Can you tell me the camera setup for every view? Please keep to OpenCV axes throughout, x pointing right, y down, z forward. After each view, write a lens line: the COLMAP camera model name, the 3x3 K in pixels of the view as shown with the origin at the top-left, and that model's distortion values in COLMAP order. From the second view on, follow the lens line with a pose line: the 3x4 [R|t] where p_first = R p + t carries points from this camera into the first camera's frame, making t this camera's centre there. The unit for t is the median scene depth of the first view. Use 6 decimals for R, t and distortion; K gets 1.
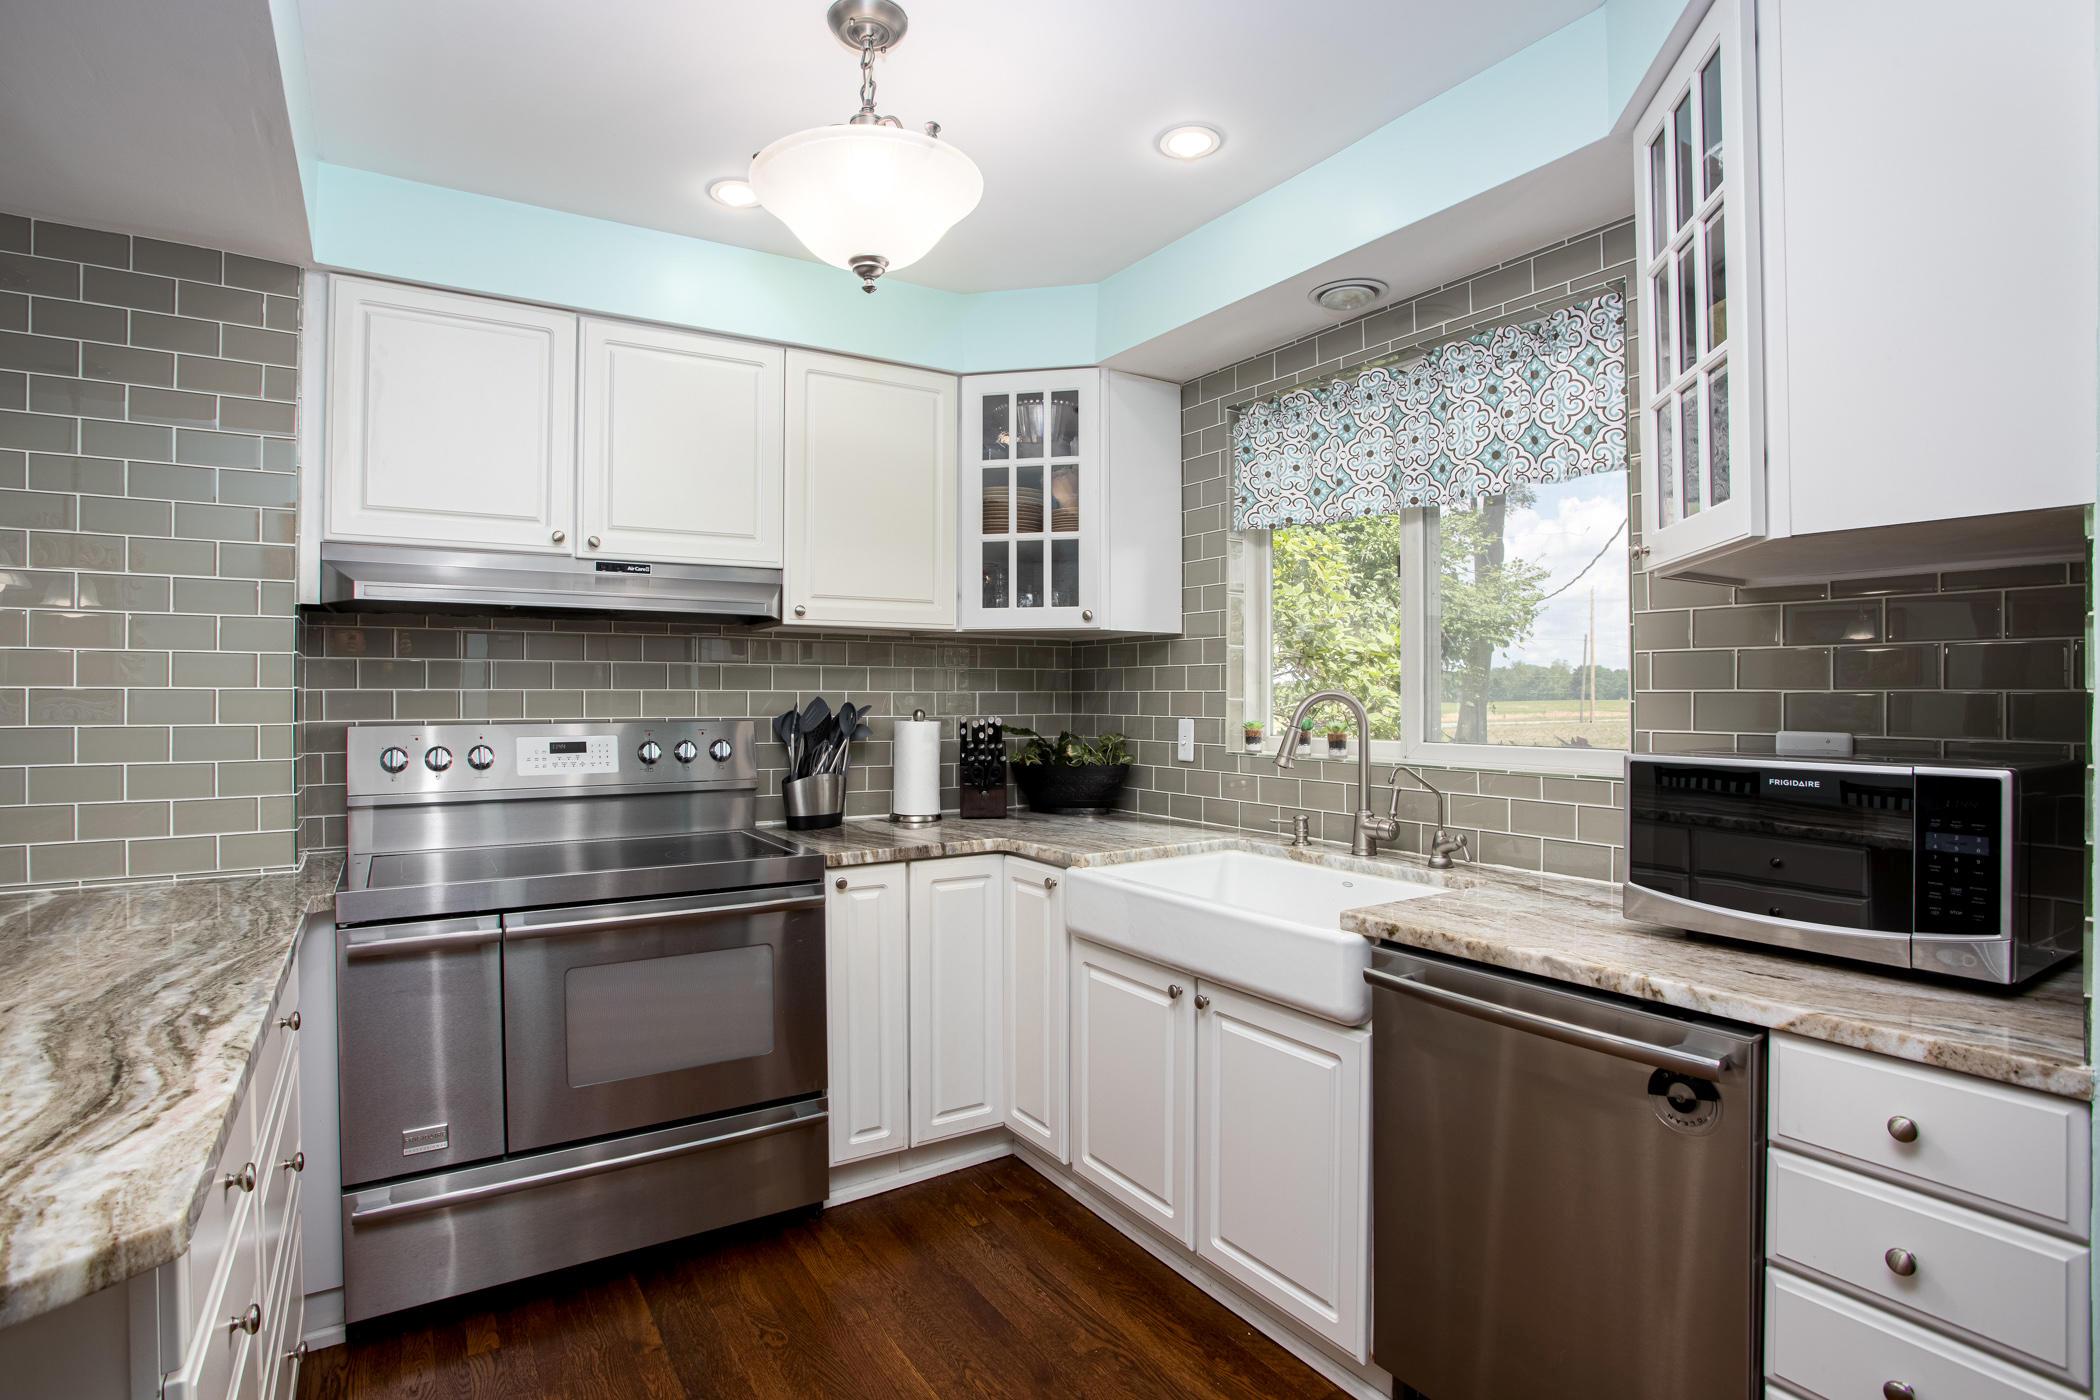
lens RADIAL K [[1056.1, 0, 1041.7], [0, 1056.1, 695.1], [0, 0, 1]] dist [-0.025059, 0.002637]
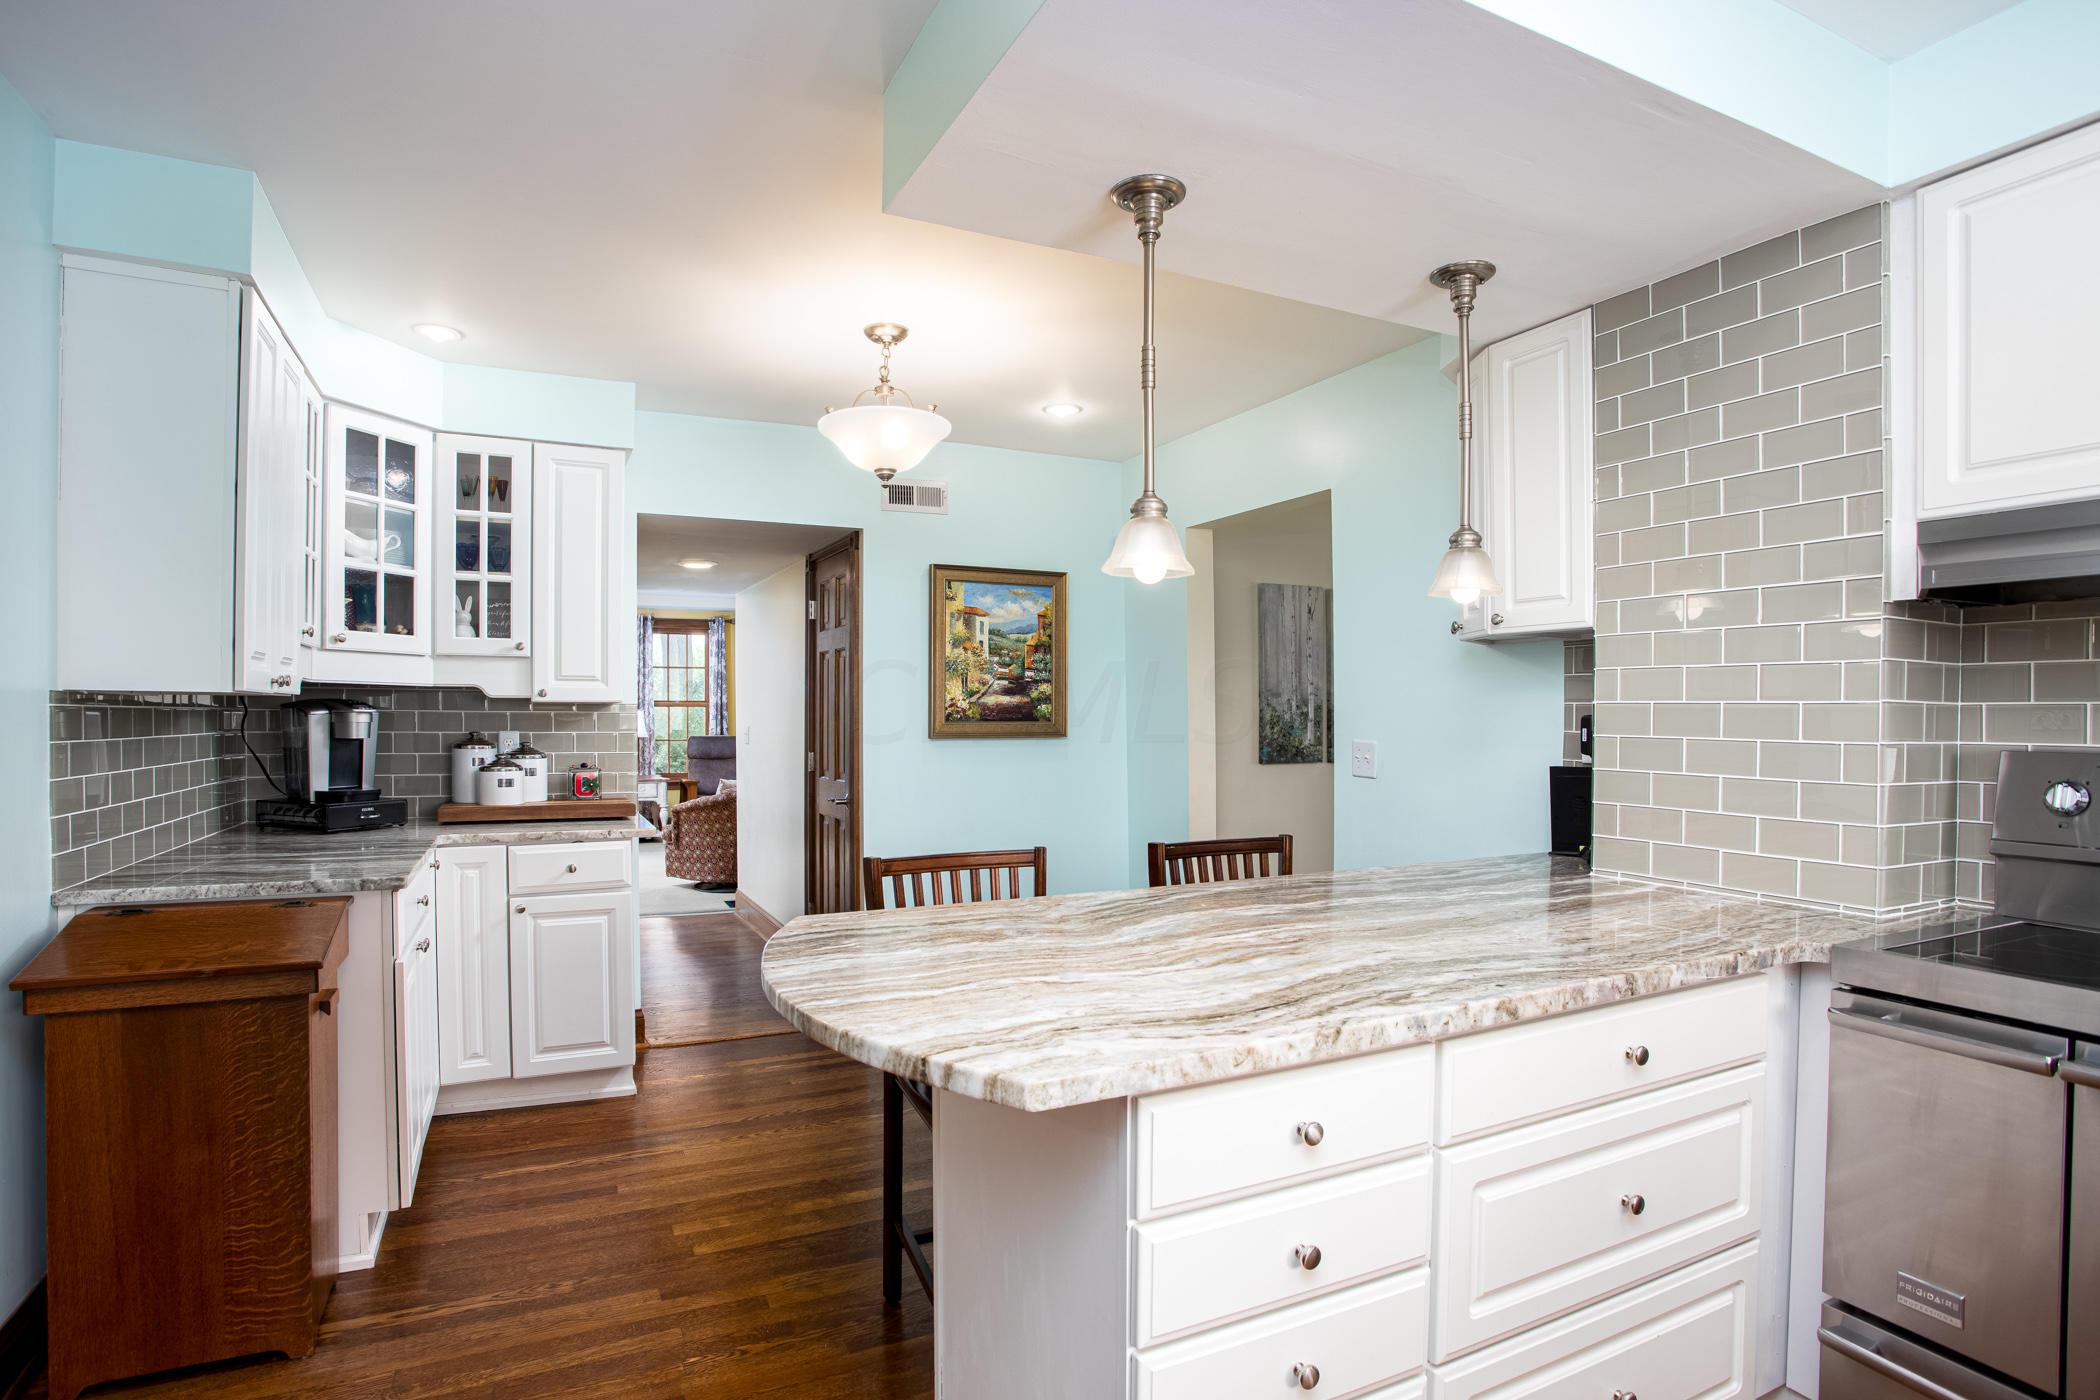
lens RADIAL K [[1056.1, 0, 1051.1], [0, 1056.1, 705.7], [0, 0, 1]] dist [-0.025059, 0.002637]
pose [[-0.133322, 0.002144, -0.991070, 0.455198], [0.005340, 0.999985, 0.001445, -0.012770], [0.991058, -0.005100, -0.133331, 0.930486]]
